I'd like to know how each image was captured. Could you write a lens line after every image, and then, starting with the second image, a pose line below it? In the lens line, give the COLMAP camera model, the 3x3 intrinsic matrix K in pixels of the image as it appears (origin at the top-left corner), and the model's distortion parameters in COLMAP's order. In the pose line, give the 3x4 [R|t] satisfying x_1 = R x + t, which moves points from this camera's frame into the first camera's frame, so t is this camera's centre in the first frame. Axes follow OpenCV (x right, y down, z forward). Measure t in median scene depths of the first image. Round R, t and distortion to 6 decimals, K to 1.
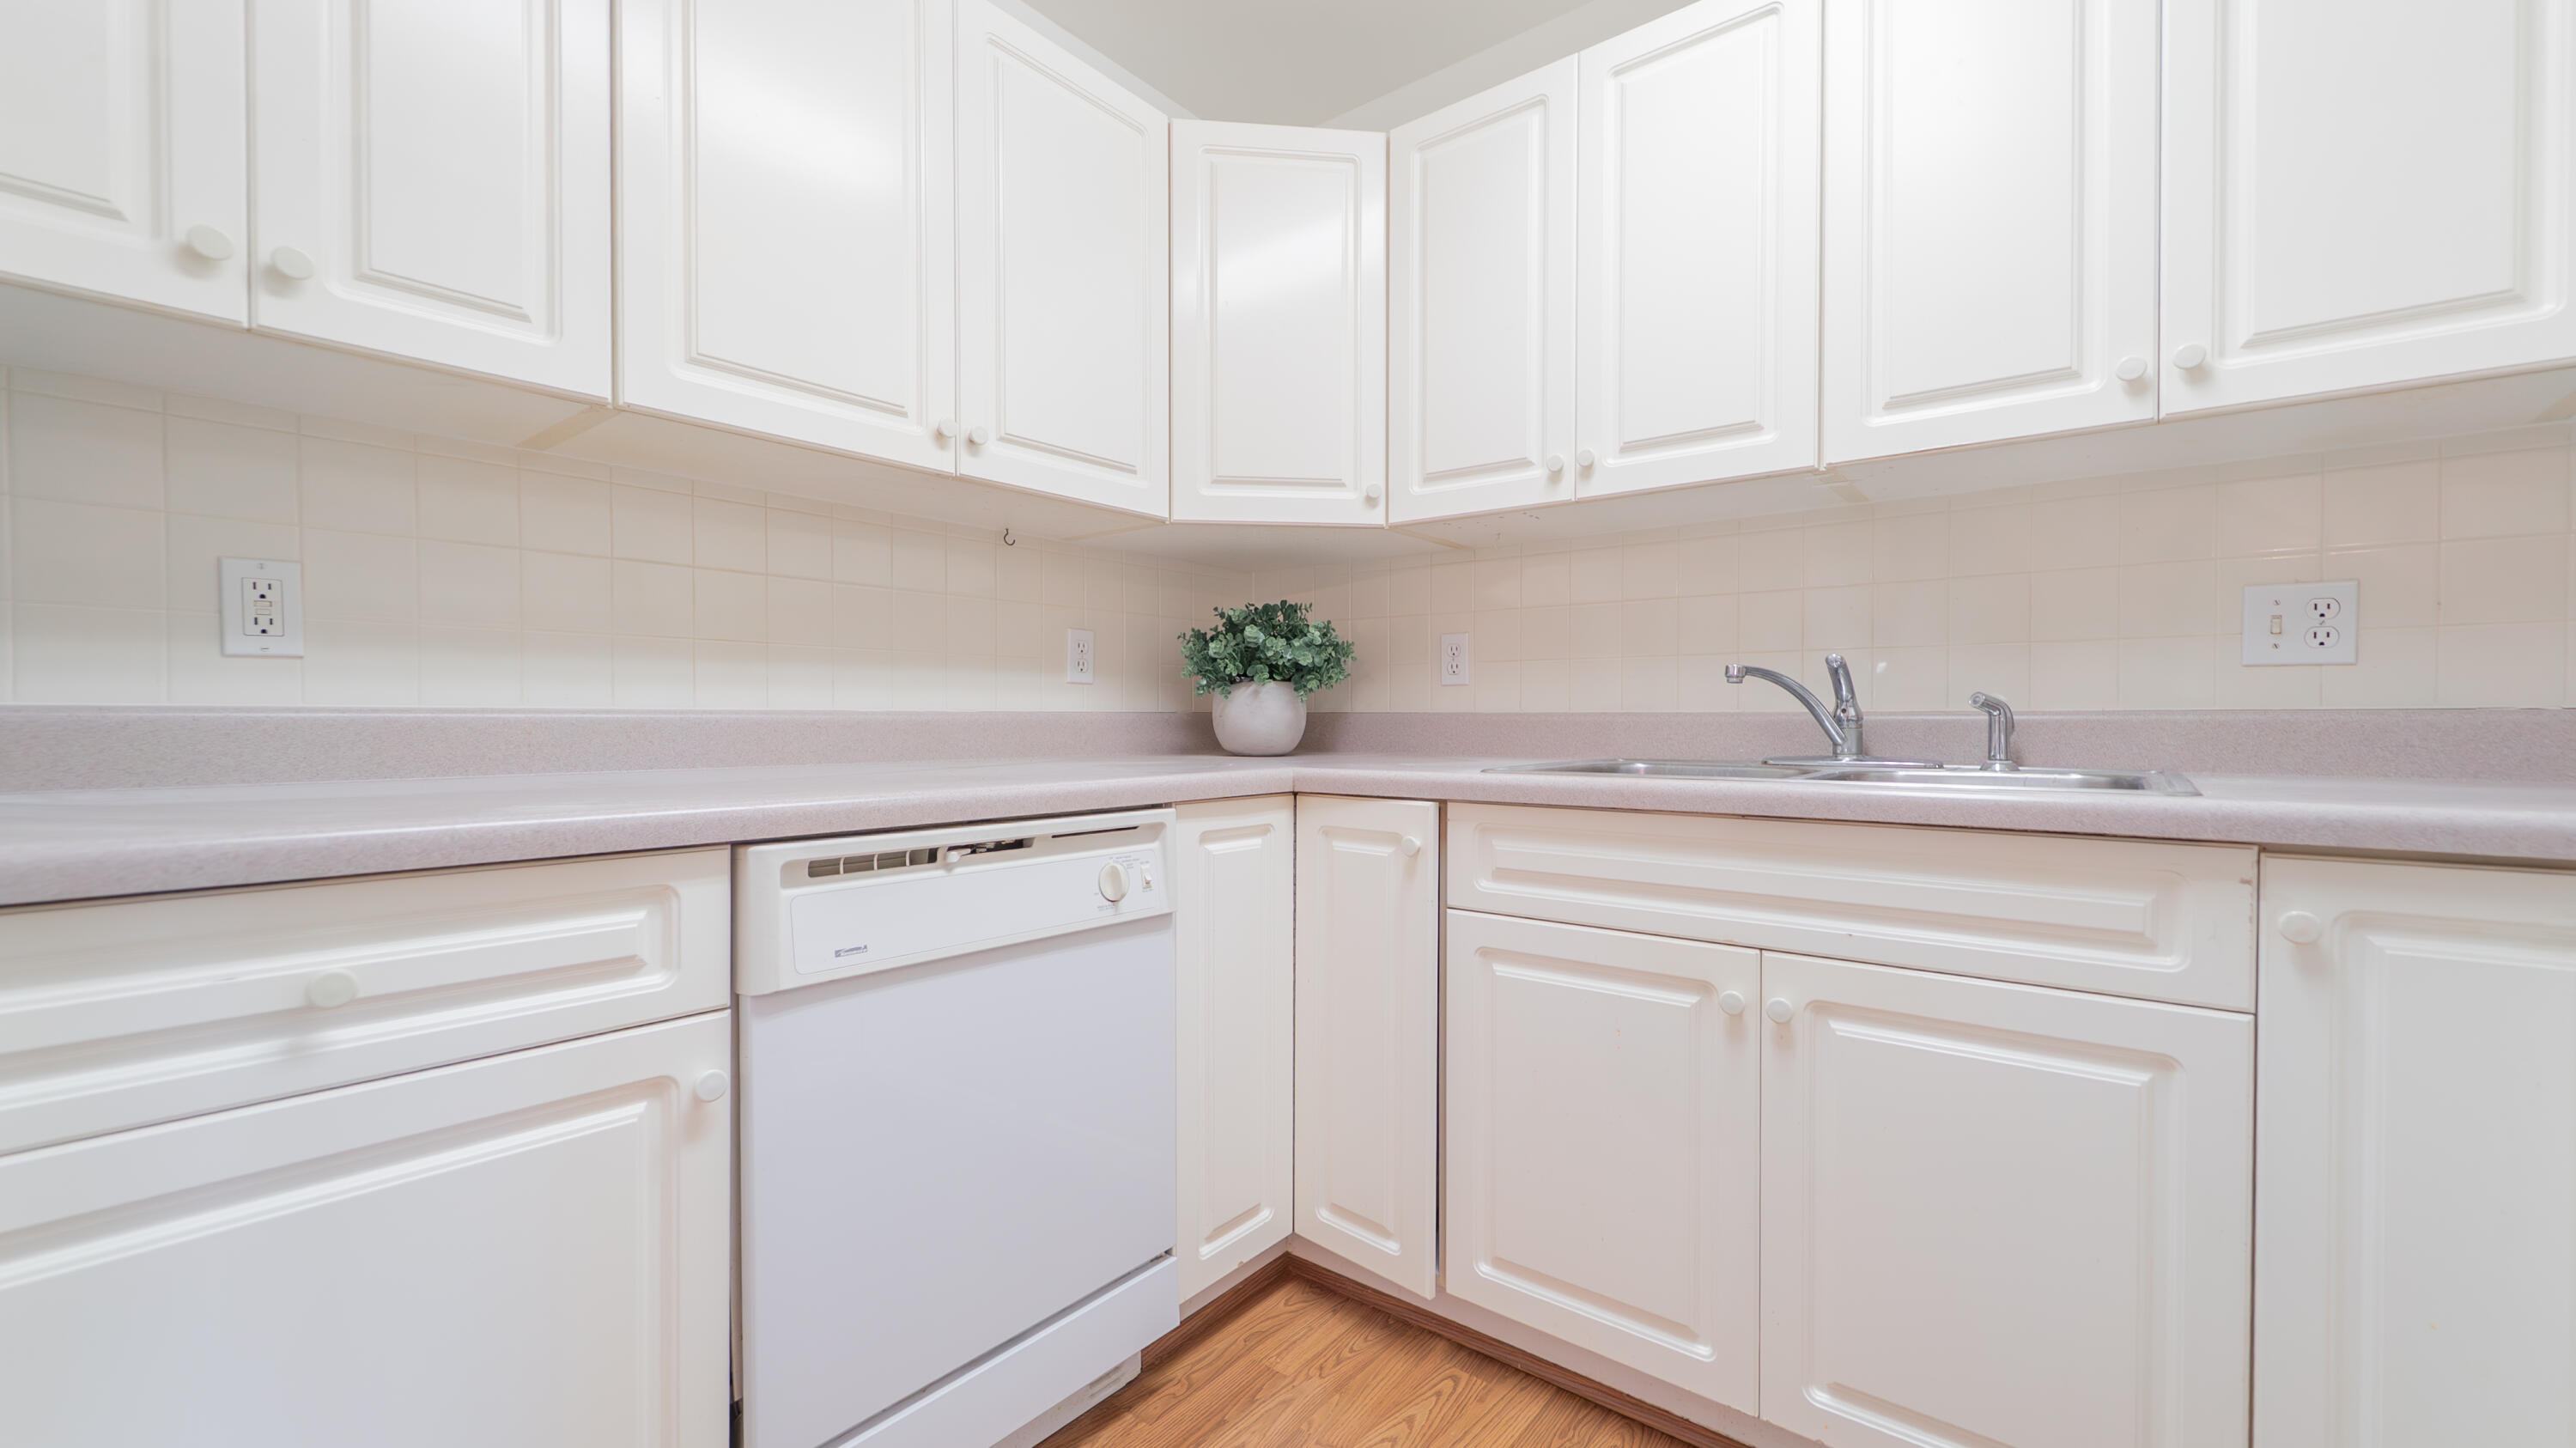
lens RADIAL K [[1029.7, 0, 1294.8], [0, 1029.7, 733.8], [0, 0, 1]] dist [0.000770, -0.001238]
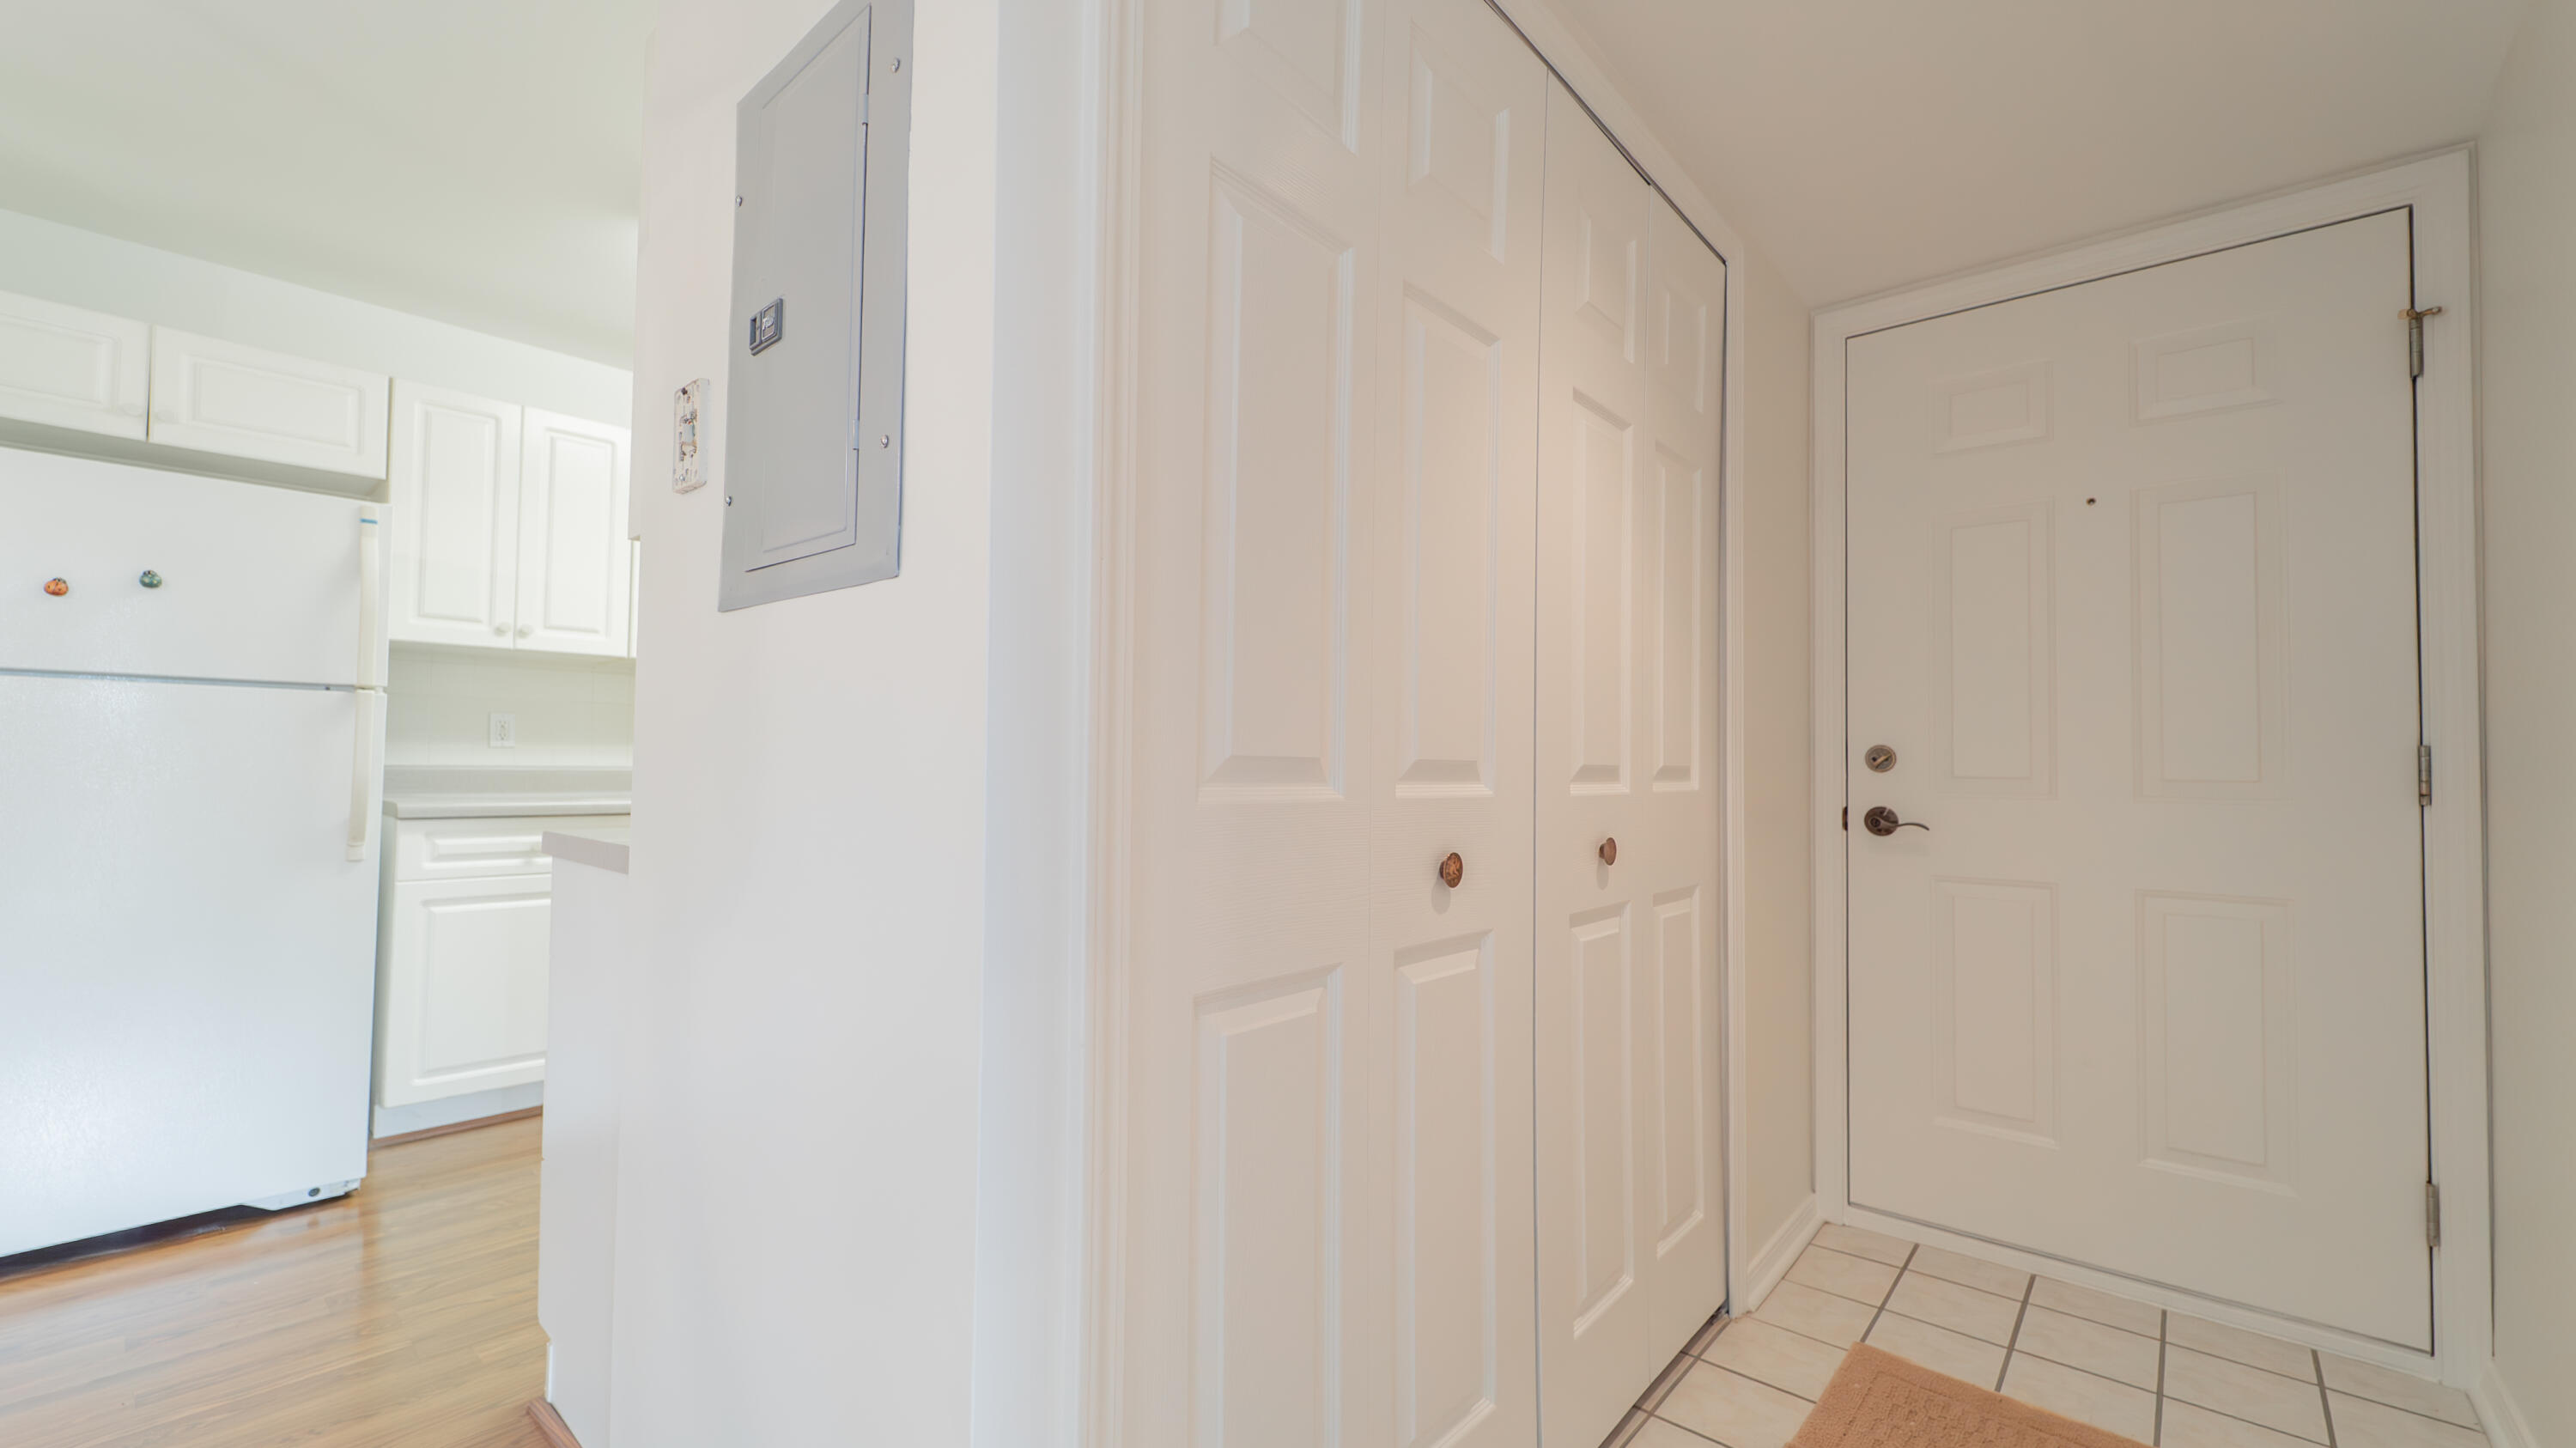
lens RADIAL K [[1029.7, 0, 1296.2], [0, 1029.7, 734.5], [0, 0, 1]] dist [0.000770, -0.001238]
pose [[0.999023, 0.010376, -0.042951, 1.082579], [-0.012238, 0.998986, -0.043321, -0.013039], [0.042458, 0.043804, 0.998138, -1.446905]]
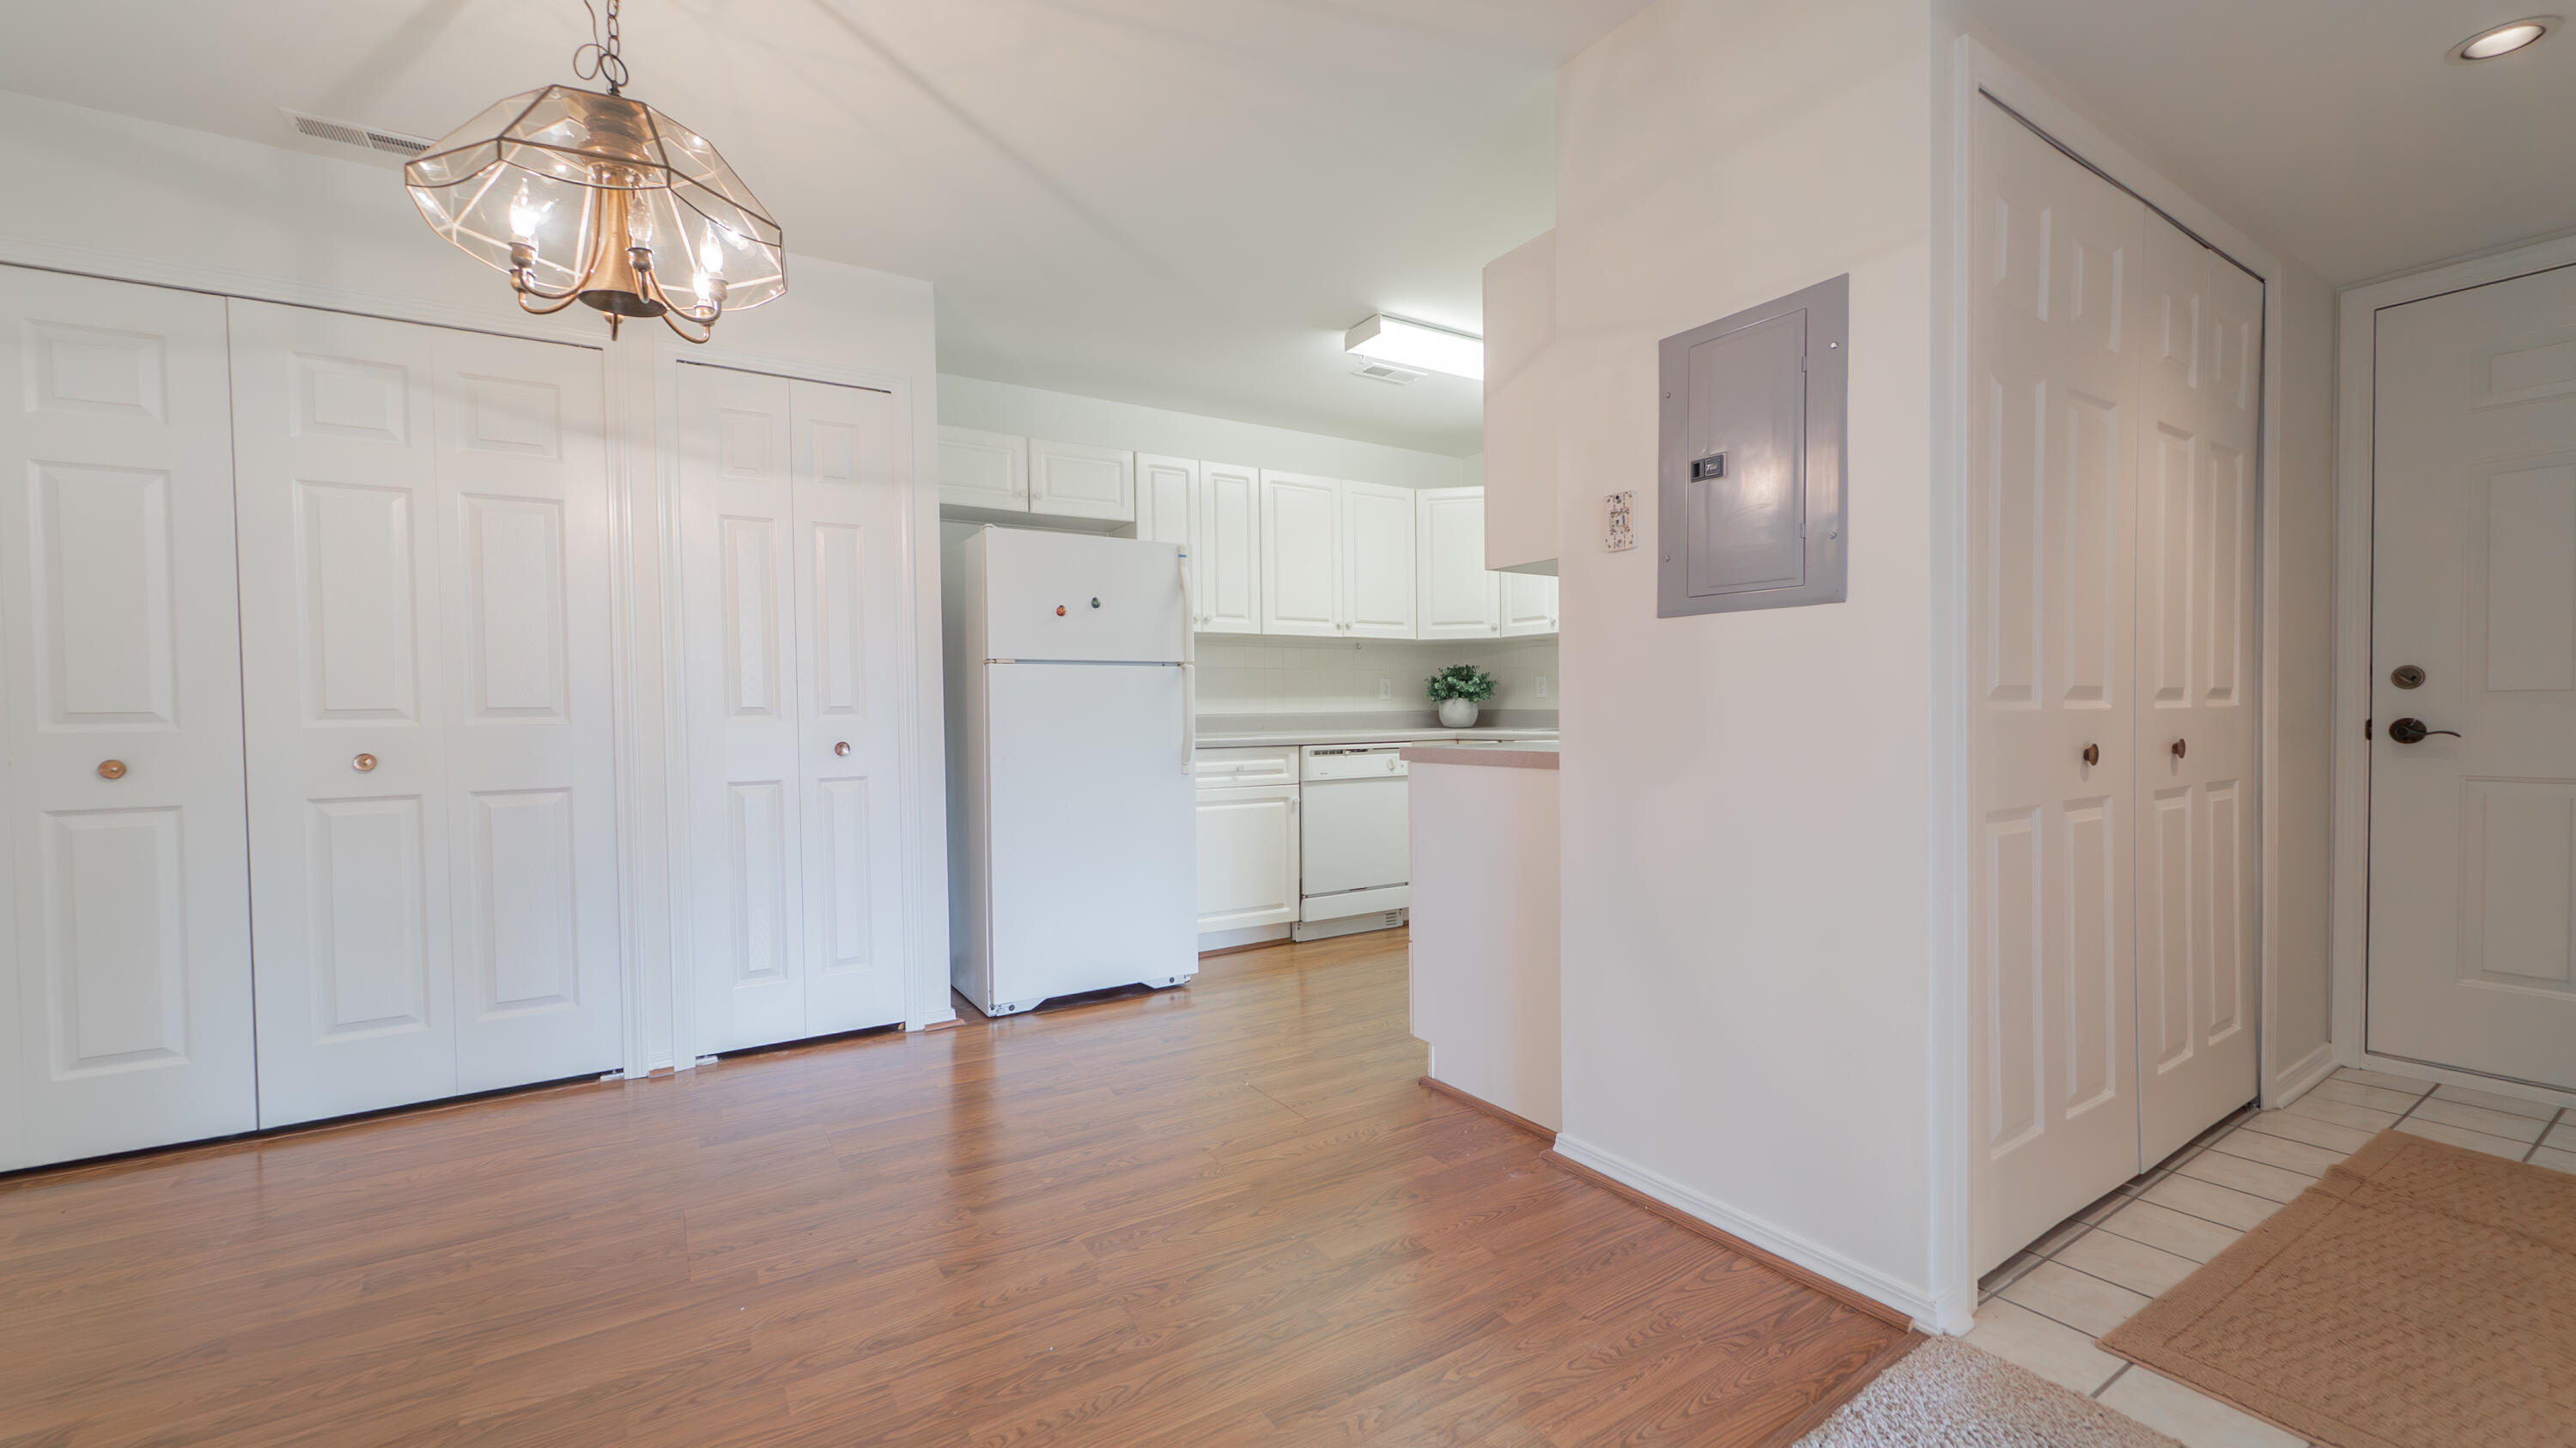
lens RADIAL K [[1029.7, 0, 1295.6], [0, 1029.7, 734.6], [0, 0, 1]] dist [0.000770, -0.001238]
pose [[0.948241, -0.004519, -0.317520, 0.585682], [0.008197, 0.999914, 0.010249, 0.012929], [0.317446, -0.012321, 0.948196, -2.244577]]
